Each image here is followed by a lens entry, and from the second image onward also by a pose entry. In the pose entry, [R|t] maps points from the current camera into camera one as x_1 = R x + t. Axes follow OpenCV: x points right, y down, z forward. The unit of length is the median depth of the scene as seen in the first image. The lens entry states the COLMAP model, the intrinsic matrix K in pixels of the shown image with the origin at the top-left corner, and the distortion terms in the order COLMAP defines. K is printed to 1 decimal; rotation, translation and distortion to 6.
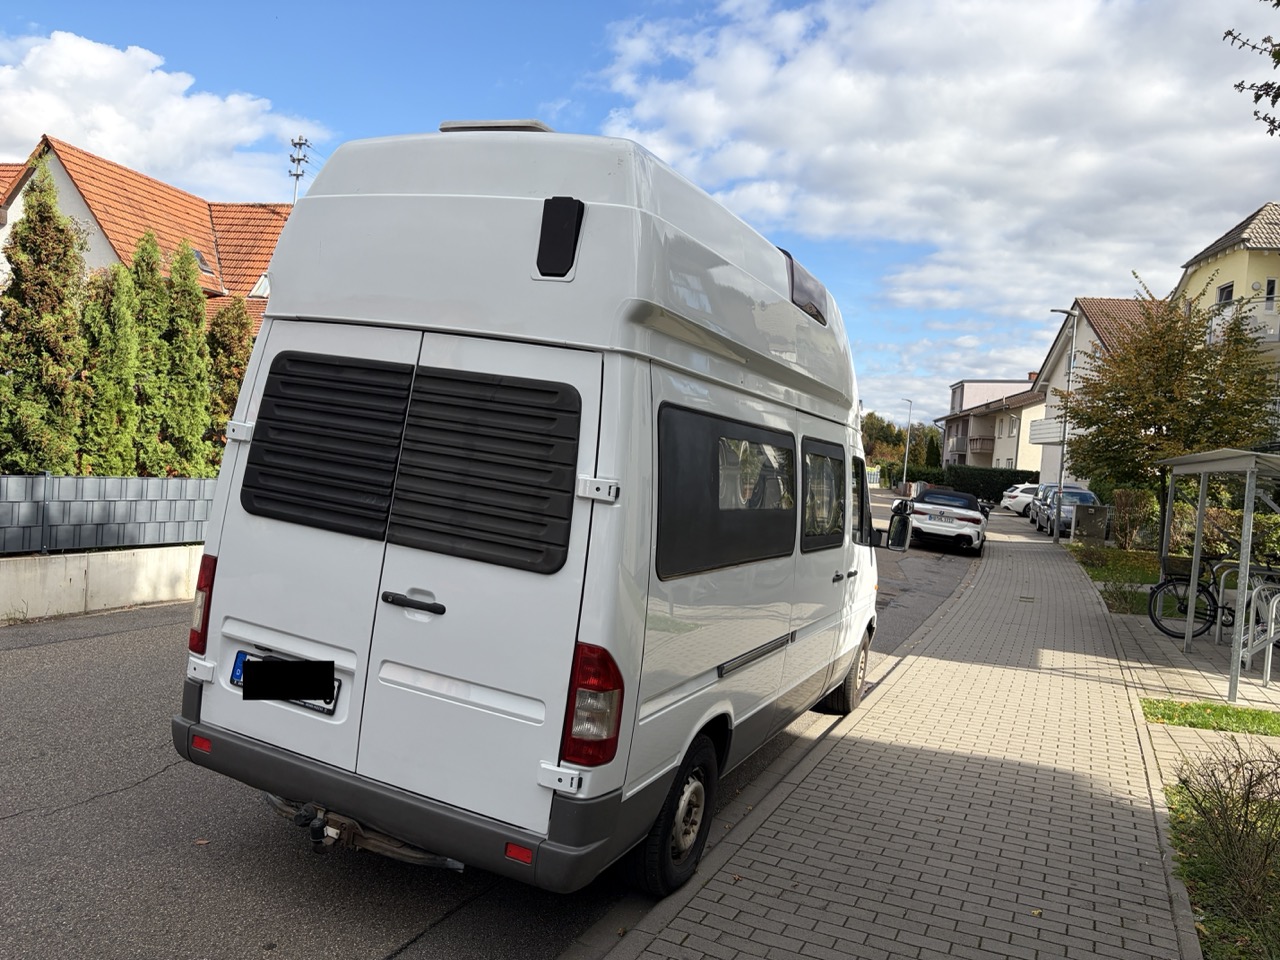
lens RADIAL K [[966.4, 0, 639.4], [0, 966.4, 484.8], [0, 0, 1]] dist [0.038892, -0.033817]
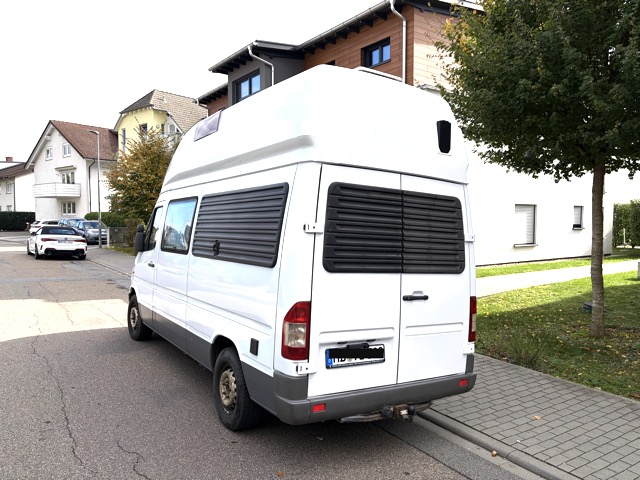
lens RADIAL K [[483.2, 0, 314.5], [0, 483.2, 239.9], [0, 0, 1]] dist [0.038892, -0.033817]
pose [[0.548363, -0.108013, 0.829235, -1.235396], [0.064223, 0.994134, 0.087022, -0.118040], [-0.833771, 0.005536, 0.552083, 0.566682]]
